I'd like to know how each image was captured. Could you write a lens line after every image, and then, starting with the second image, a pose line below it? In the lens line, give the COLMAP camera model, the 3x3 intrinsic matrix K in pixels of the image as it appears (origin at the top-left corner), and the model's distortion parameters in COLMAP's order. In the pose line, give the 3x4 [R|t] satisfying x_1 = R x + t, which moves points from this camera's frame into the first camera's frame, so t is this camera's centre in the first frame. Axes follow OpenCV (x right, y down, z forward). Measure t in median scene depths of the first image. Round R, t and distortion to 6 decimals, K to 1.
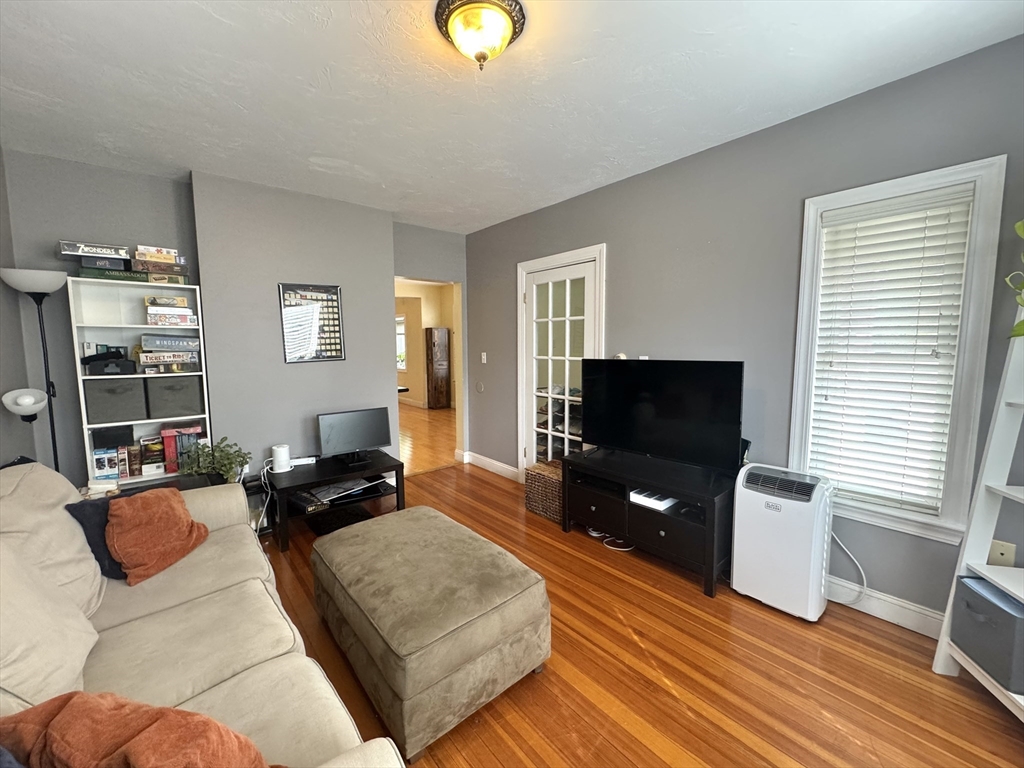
lens RADIAL K [[408.1, 0, 511.3], [0, 408.1, 379.7], [0, 0, 1]] dist [-0.001474, -0.000040]
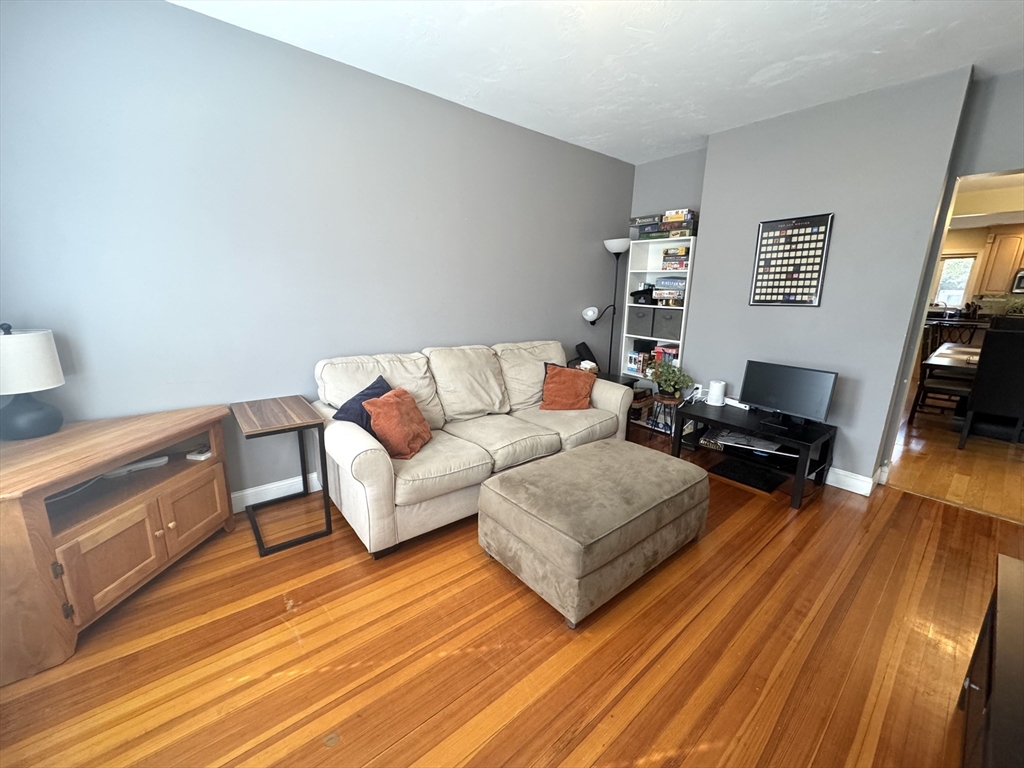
lens RADIAL K [[408.1, 0, 514.8], [0, 408.1, 382.9], [0, 0, 1]] dist [-0.001474, -0.000040]
pose [[-0.007107, 0.239387, -0.970898, 0.560499], [-0.109422, 0.964906, 0.238711, -0.039145], [0.993970, 0.107935, 0.019336, 0.505844]]
